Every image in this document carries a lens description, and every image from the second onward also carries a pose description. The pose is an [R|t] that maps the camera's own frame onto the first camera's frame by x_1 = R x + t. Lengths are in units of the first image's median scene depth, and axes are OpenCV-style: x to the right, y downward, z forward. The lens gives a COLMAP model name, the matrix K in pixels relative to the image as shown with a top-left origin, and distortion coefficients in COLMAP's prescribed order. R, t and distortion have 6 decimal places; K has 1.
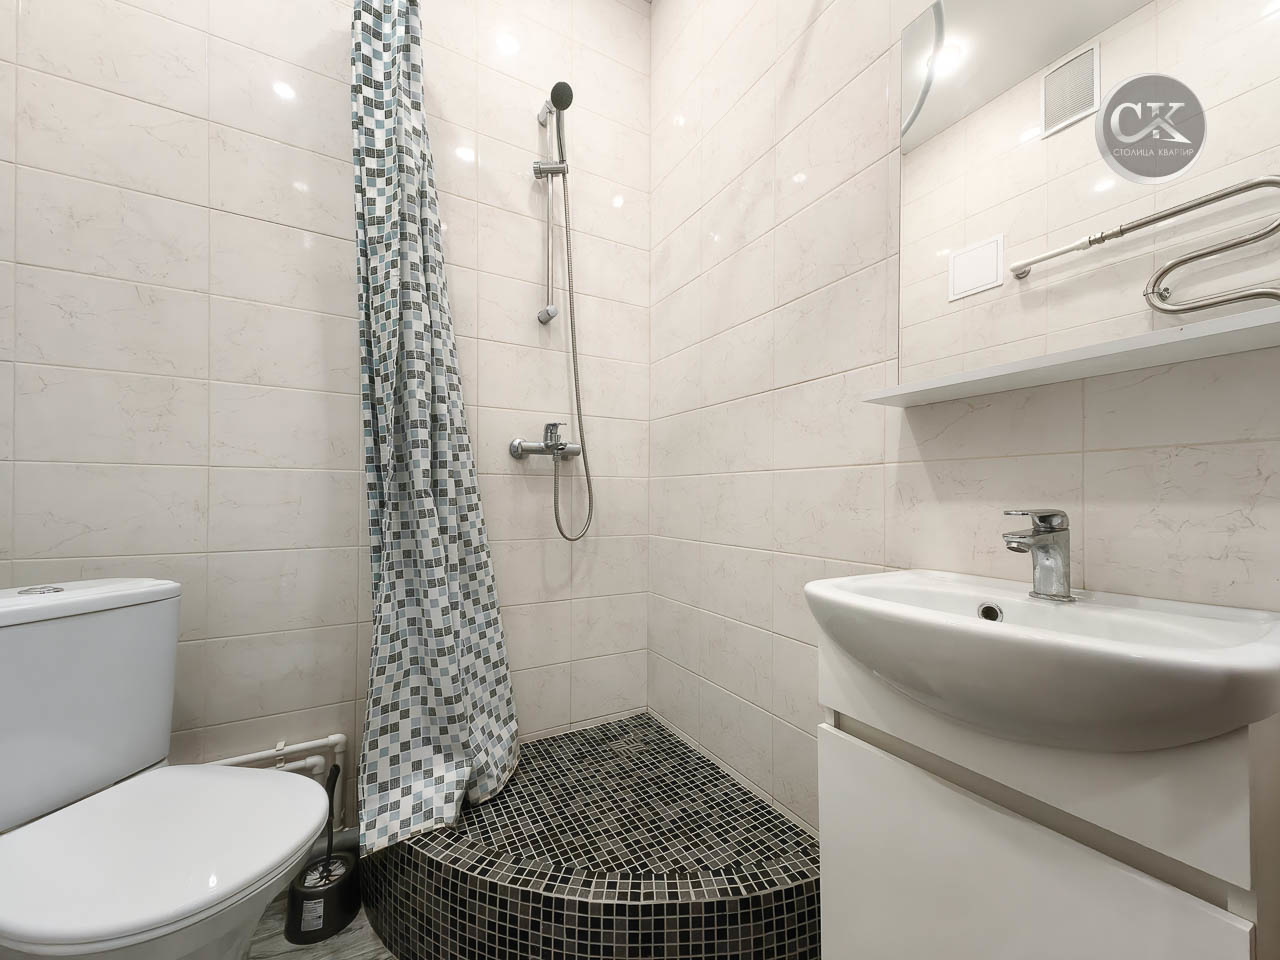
lens RADIAL K [[492.4, 0, 644.8], [0, 492.4, 503.8], [0, 0, 1]] dist [0.034754, -0.009326]
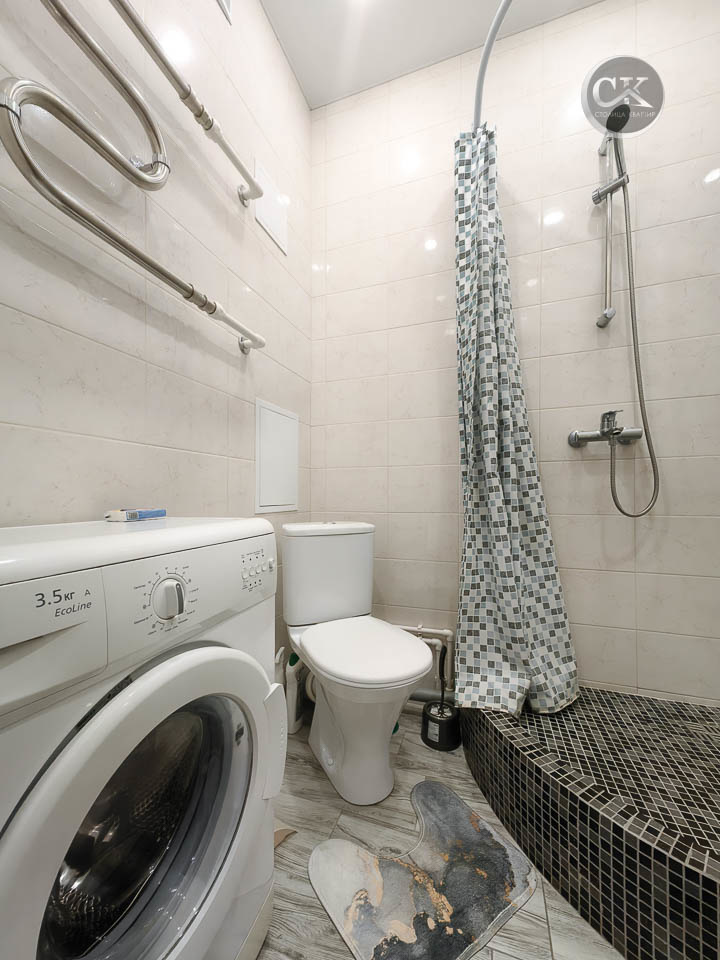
lens RADIAL K [[369.3, 0, 359.7], [0, 369.3, 496.6], [0, 0, 1]] dist [0.034754, -0.009326]
pose [[0.663678, -0.004361, -0.748006, 0.098999], [0.002283, 0.999990, -0.003805, 0.042926], [0.748015, 0.000818, 0.663681, 0.001396]]
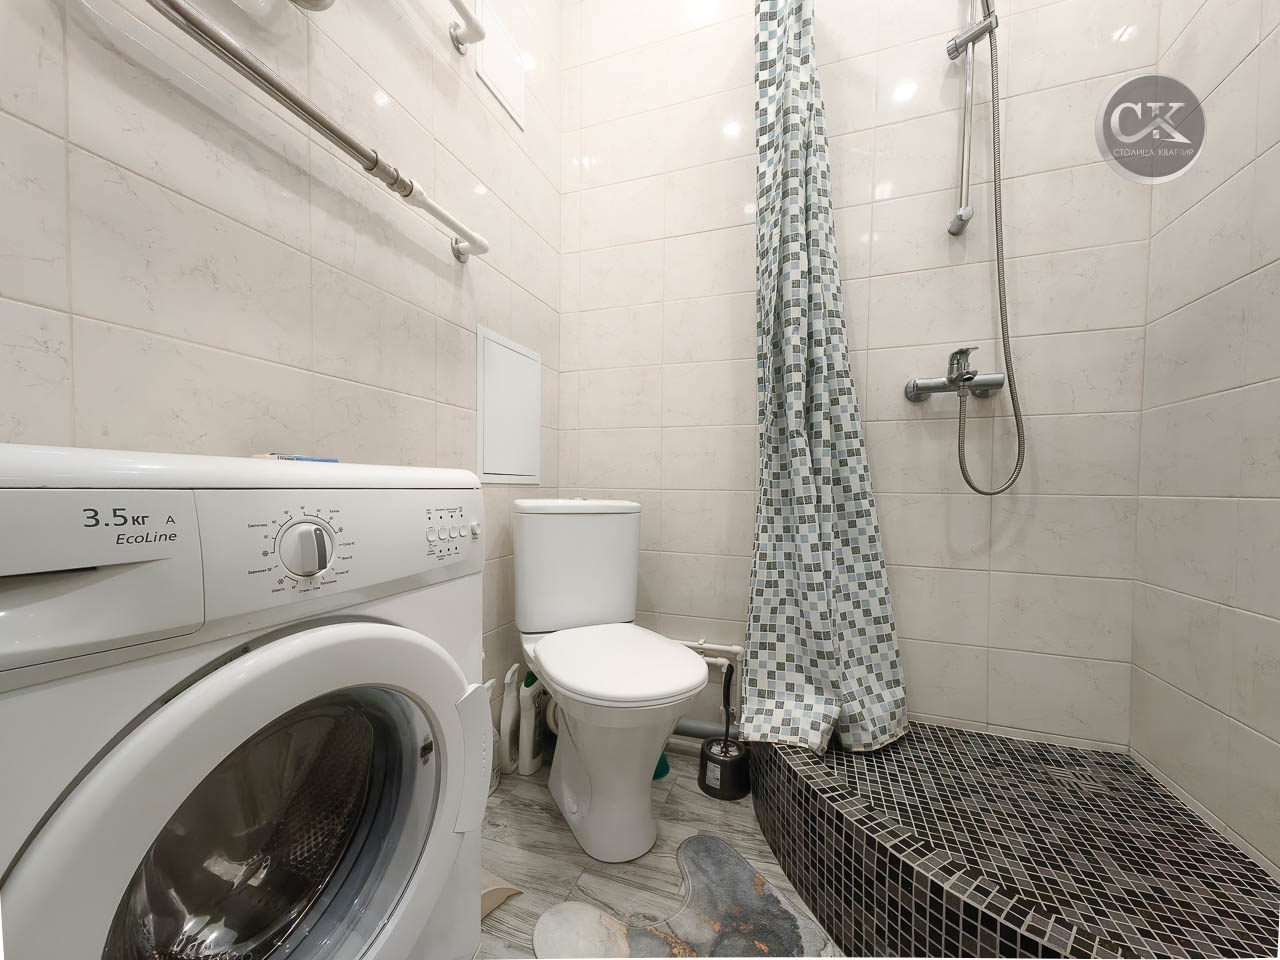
lens RADIAL K [[490.0, 0, 640.3], [0, 490.0, 504.1], [0, 0, 1]] dist [0.035429, -0.008491]
pose [[0.658050, 0.026601, -0.752504, 0.126004], [-0.009687, 0.999592, 0.026865, 0.099984], [0.752912, -0.010389, 0.658040, 0.052760]]
